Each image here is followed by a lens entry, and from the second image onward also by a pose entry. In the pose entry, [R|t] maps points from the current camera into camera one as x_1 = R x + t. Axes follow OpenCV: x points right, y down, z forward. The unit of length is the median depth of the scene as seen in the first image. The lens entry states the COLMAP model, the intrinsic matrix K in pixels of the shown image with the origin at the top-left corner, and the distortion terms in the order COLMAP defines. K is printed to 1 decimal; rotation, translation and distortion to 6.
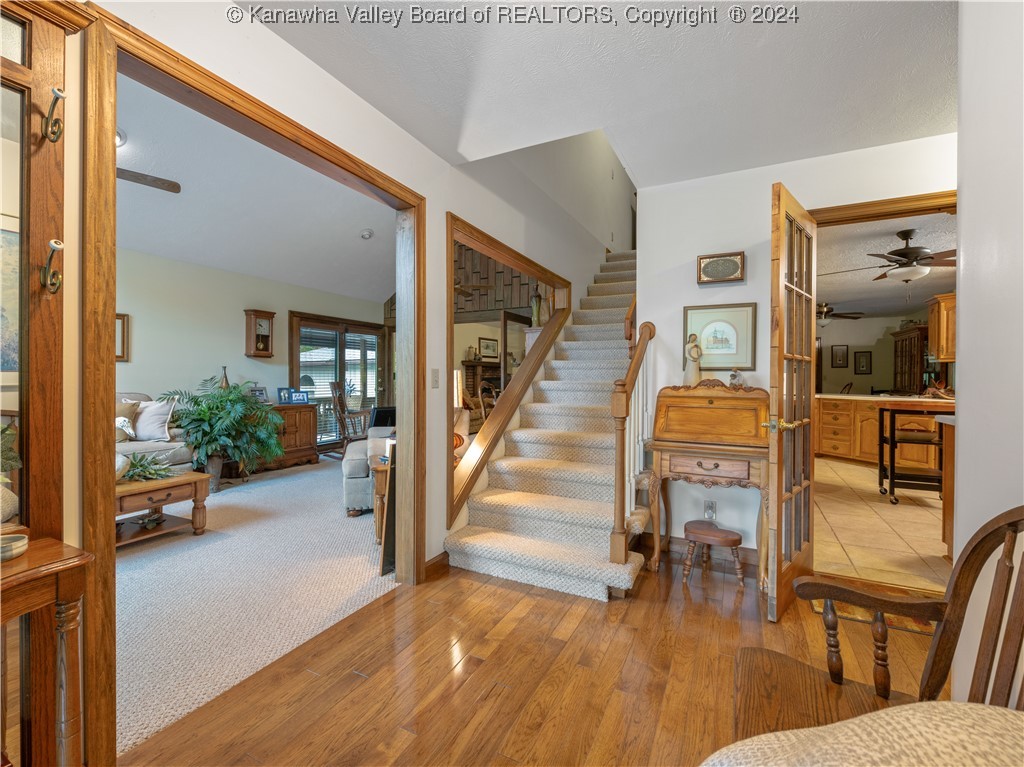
lens RADIAL K [[456.4, 0, 513.4], [0, 456.4, 375.5], [0, 0, 1]] dist [-0.000215, 0.000026]
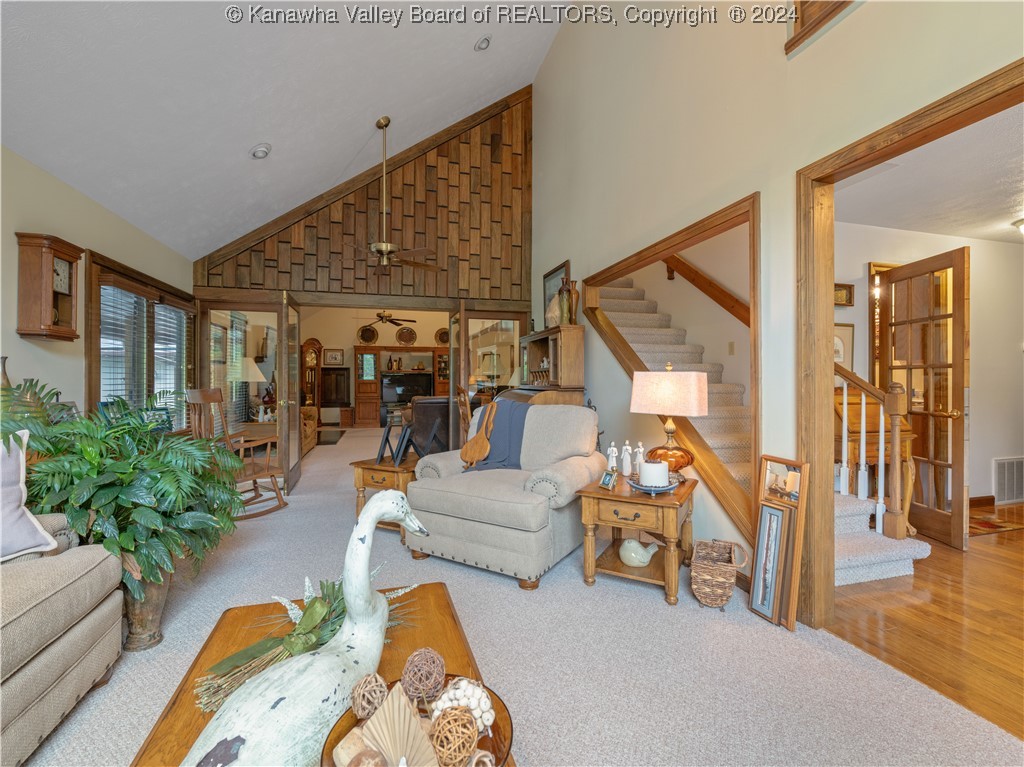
lens RADIAL K [[456.4, 0, 513.4], [0, 456.4, 375.5], [0, 0, 1]] dist [-0.000215, 0.000026]
pose [[0.734753, 0.002650, 0.678330, -0.476136], [-0.002281, 0.999996, -0.001436, -0.002316], [-0.678331, -0.000492, 0.734756, 0.297129]]
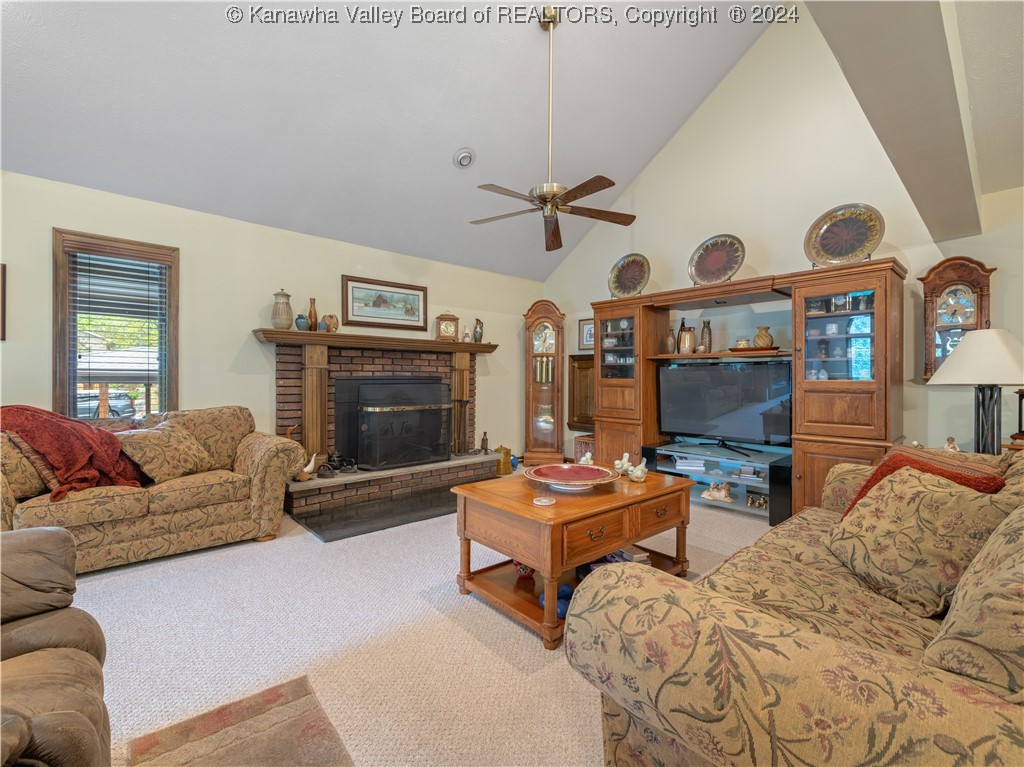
lens RADIAL K [[456.4, 0, 513.4], [0, 456.4, 375.5], [0, 0, 1]] dist [-0.000215, 0.000026]
pose [[0.925821, 0.003797, -0.377942, 0.370532], [-0.004514, 0.999989, -0.001012, 0.008302], [0.377935, 0.002643, 0.925829, 1.154879]]
